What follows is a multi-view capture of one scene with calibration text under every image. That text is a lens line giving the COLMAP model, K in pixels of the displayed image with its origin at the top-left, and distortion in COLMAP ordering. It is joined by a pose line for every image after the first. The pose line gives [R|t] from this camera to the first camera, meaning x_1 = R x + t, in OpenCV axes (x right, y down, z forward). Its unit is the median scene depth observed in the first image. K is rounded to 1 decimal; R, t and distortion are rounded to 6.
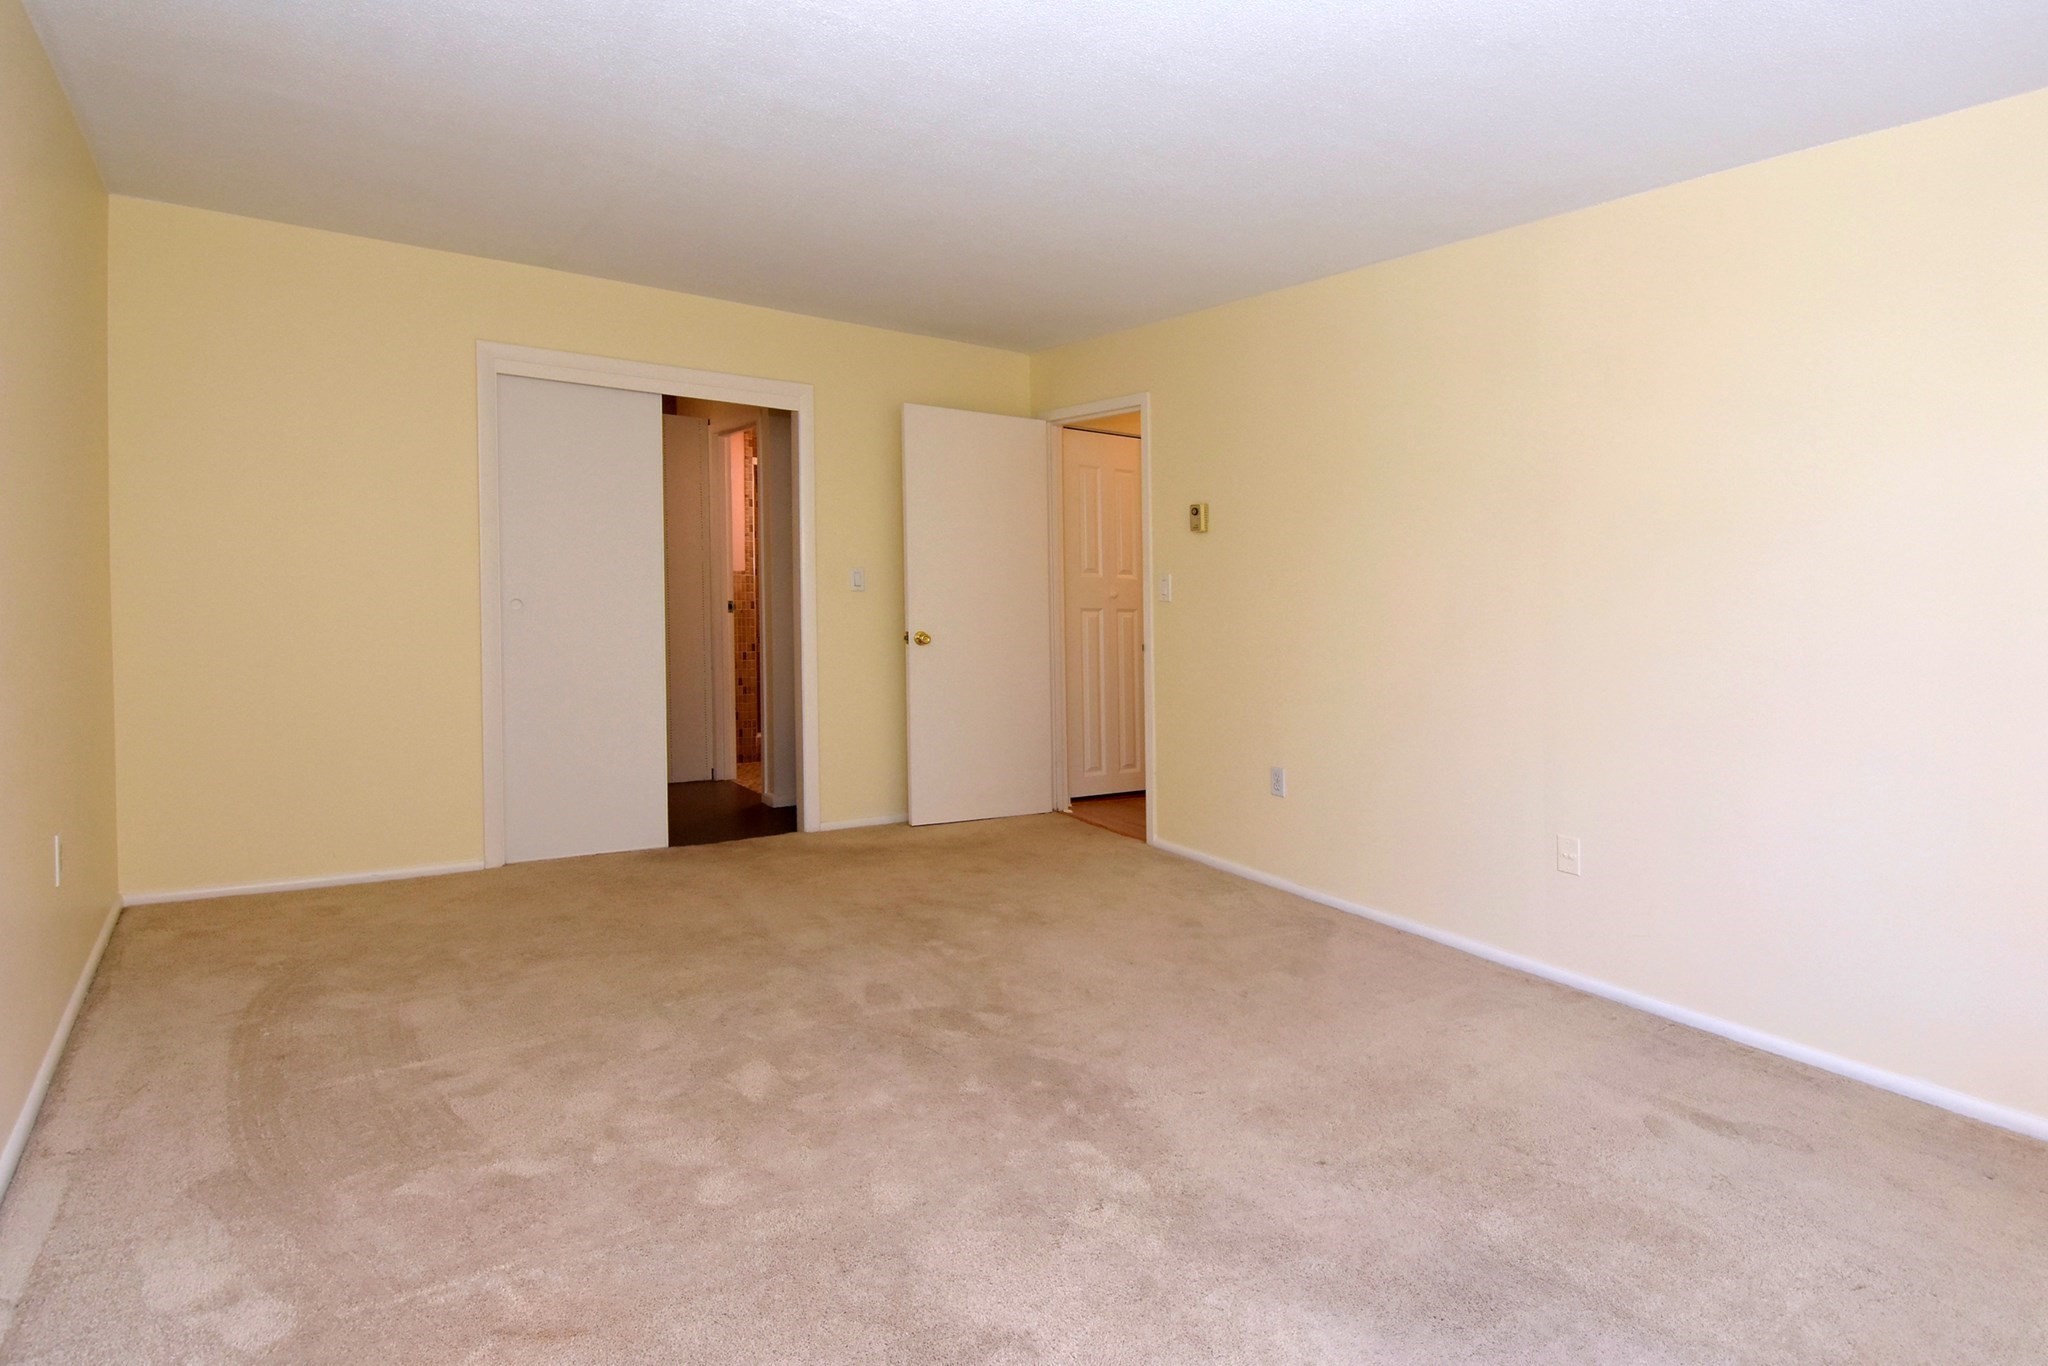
lens RADIAL K [[1087.2, 0, 1096.2], [0, 1087.2, 641.0], [0, 0, 1]] dist [0.035348, -0.036119]
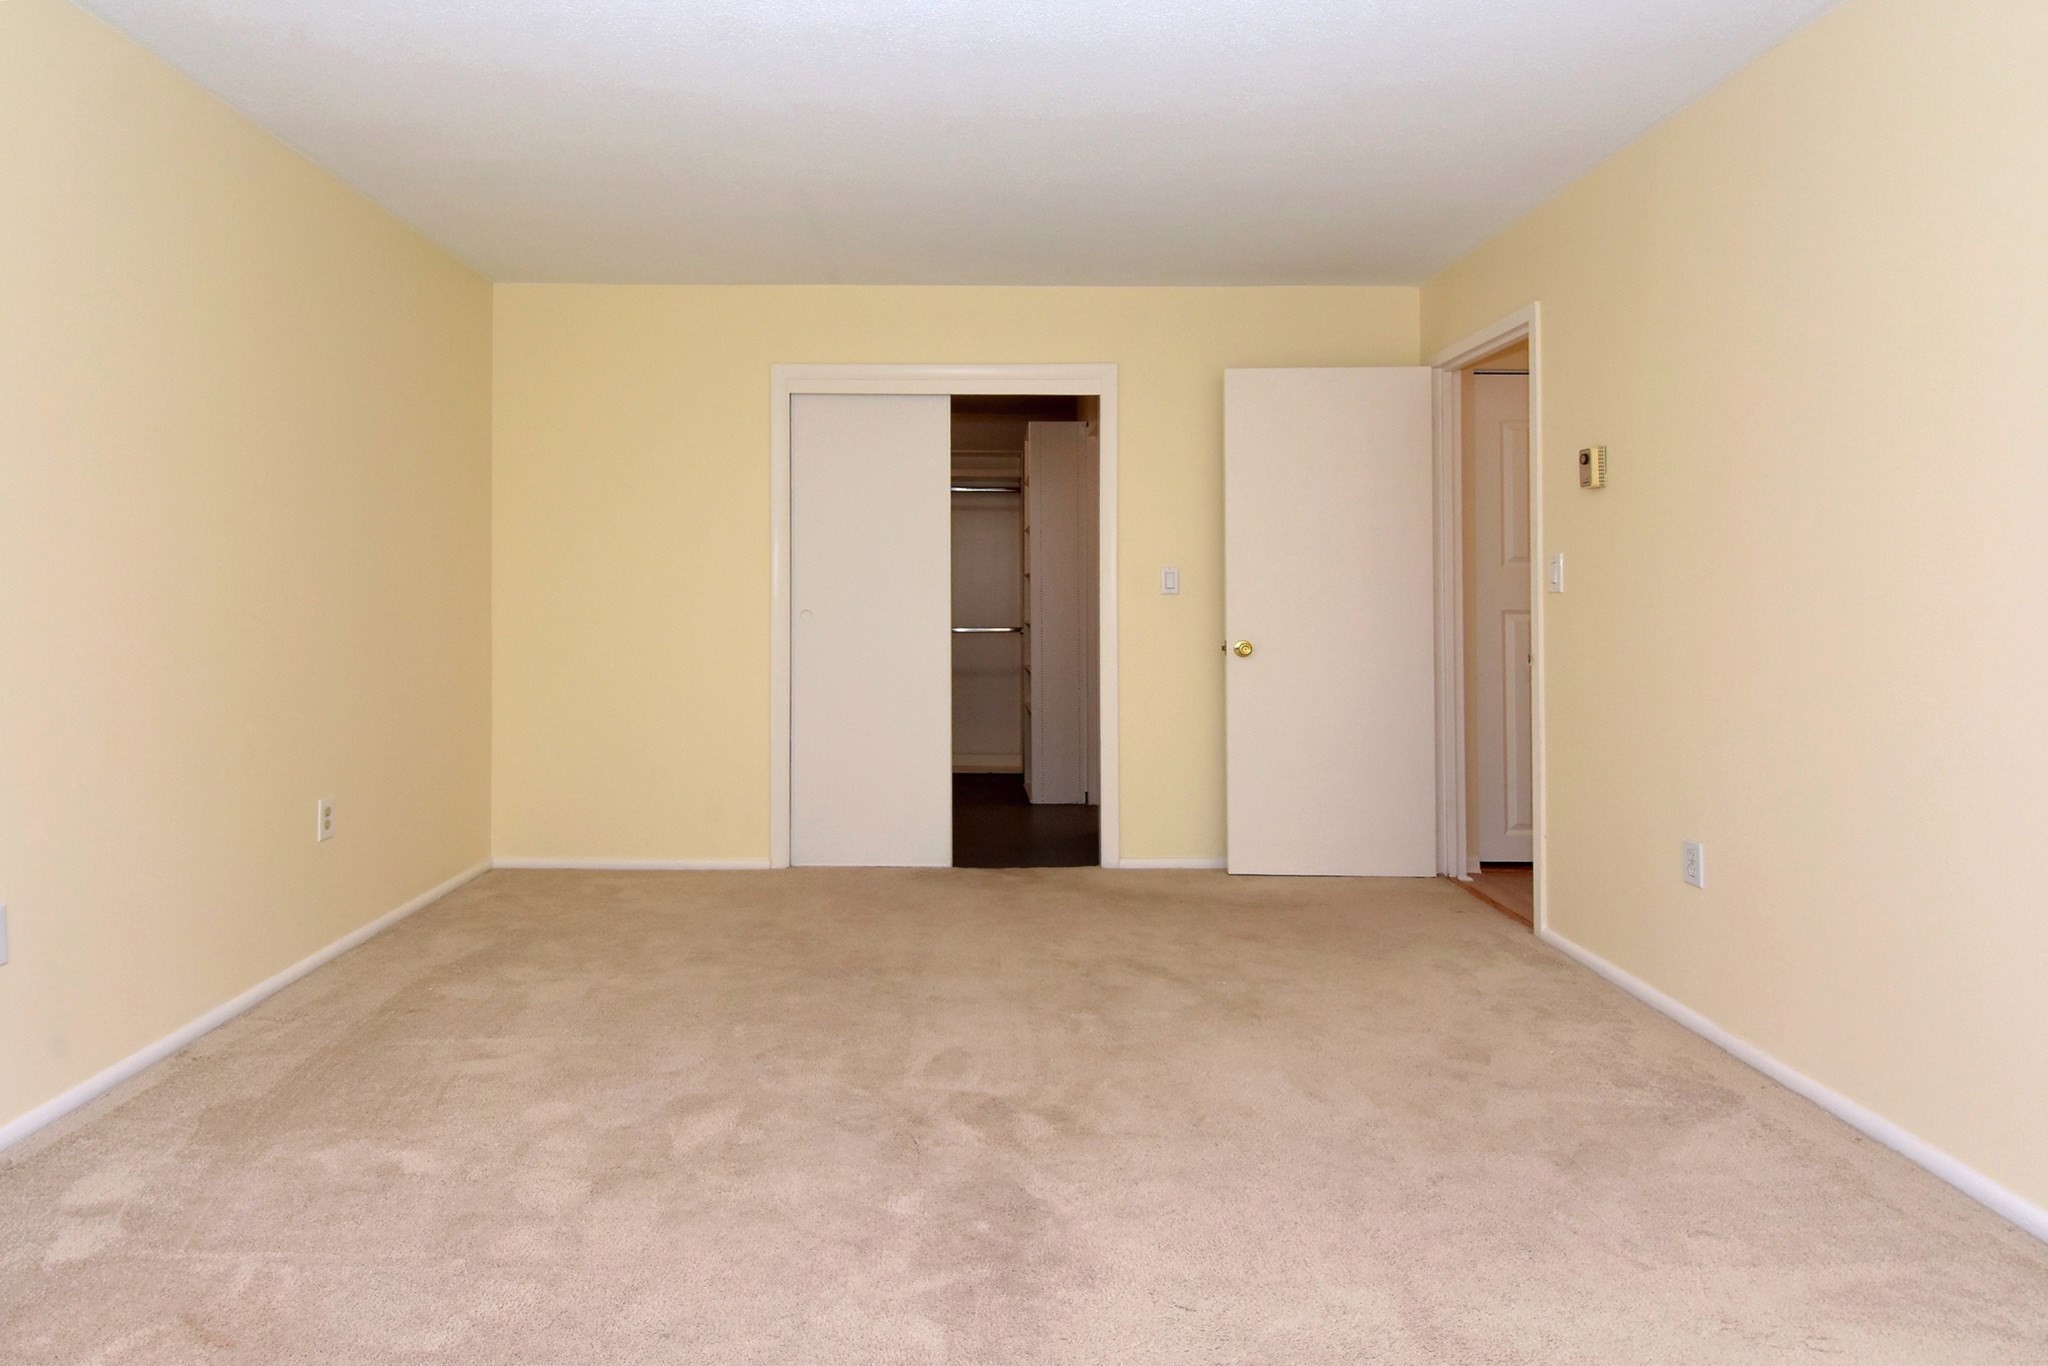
lens RADIAL K [[1142.6, 0, 1066.9], [0, 1142.6, 670.2], [0, 0, 1]] dist [0.023090, -0.030259]
pose [[0.812036, -0.000698, -0.583606, 0.304885], [-0.001751, 0.999992, -0.003633, 0.021556], [0.583604, 0.003972, 0.812029, 0.273654]]
